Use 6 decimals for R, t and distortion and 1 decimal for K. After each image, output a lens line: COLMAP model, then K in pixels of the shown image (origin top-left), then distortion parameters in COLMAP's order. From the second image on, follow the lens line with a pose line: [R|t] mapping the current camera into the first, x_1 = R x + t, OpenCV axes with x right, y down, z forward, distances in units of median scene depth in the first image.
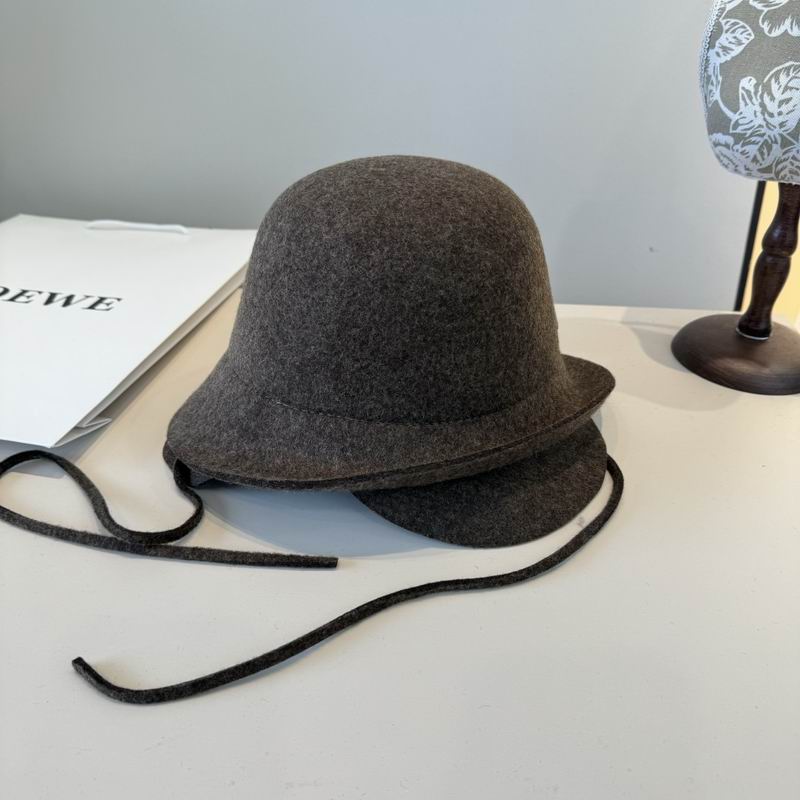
lens RADIAL K [[784.8, 0, 402.3], [0, 784.8, 395.9], [0, 0, 1]] dist [-0.015337, 0.000000]
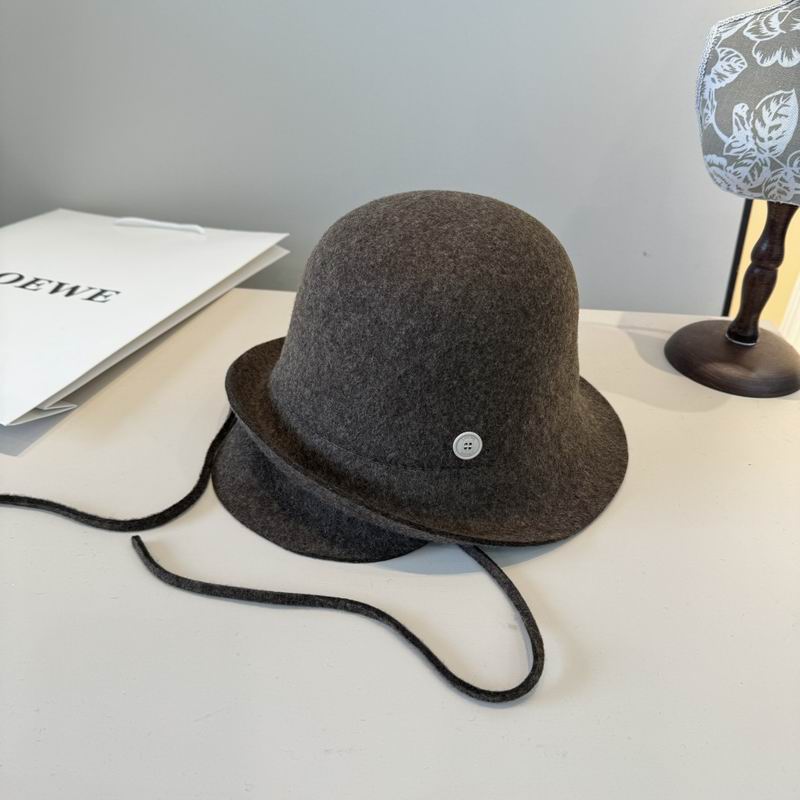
lens RADIAL K [[784.8, 0, 407.3], [0, 784.8, 395.6], [0, 0, 1]] dist [-0.015337, 0.000000]
pose [[0.999685, 0.009351, 0.023308, -0.037141], [-0.009655, 0.999869, 0.012964, -0.015573], [-0.023184, -0.013185, 0.999644, -0.068191]]
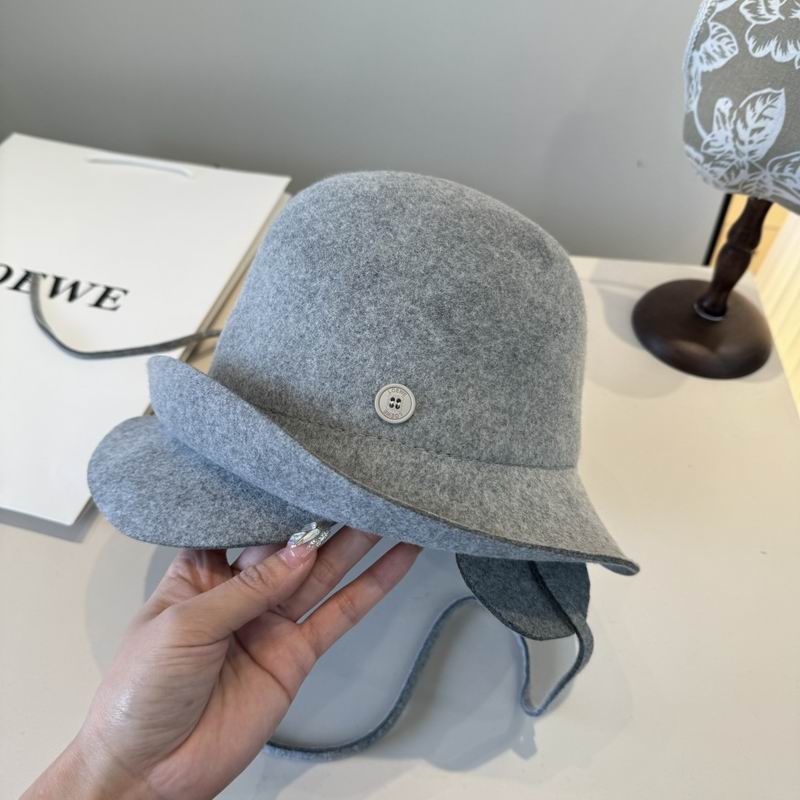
lens RADIAL K [[784.8, 0, 403.9], [0, 784.8, 398.4], [0, 0, 1]] dist [-0.015337, 0.000000]
pose [[0.999587, 0.027495, 0.008344, 0.040778], [-0.028730, 0.960483, 0.276853, -0.298310], [-0.000402, -0.276978, 0.960876, -0.045310]]
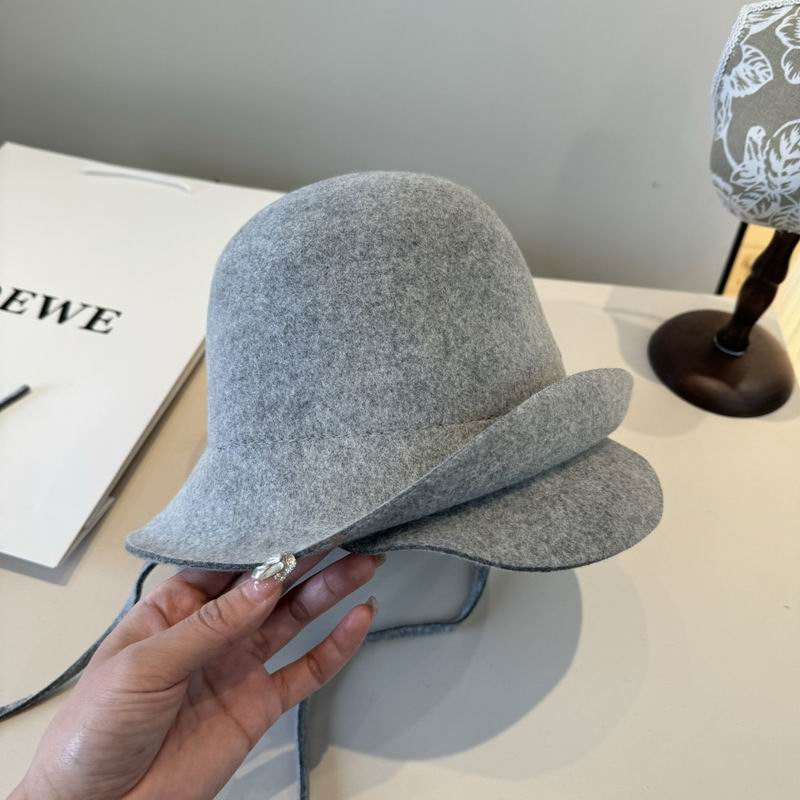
lens RADIAL K [[784.8, 0, 402.1], [0, 784.8, 405.8], [0, 0, 1]] dist [-0.015337, 0.000000]
pose [[0.998852, 0.047164, 0.008344, 0.030352], [-0.047620, 0.959243, 0.278542, -0.320463], [0.005134, -0.278620, 0.960388, 0.020214]]
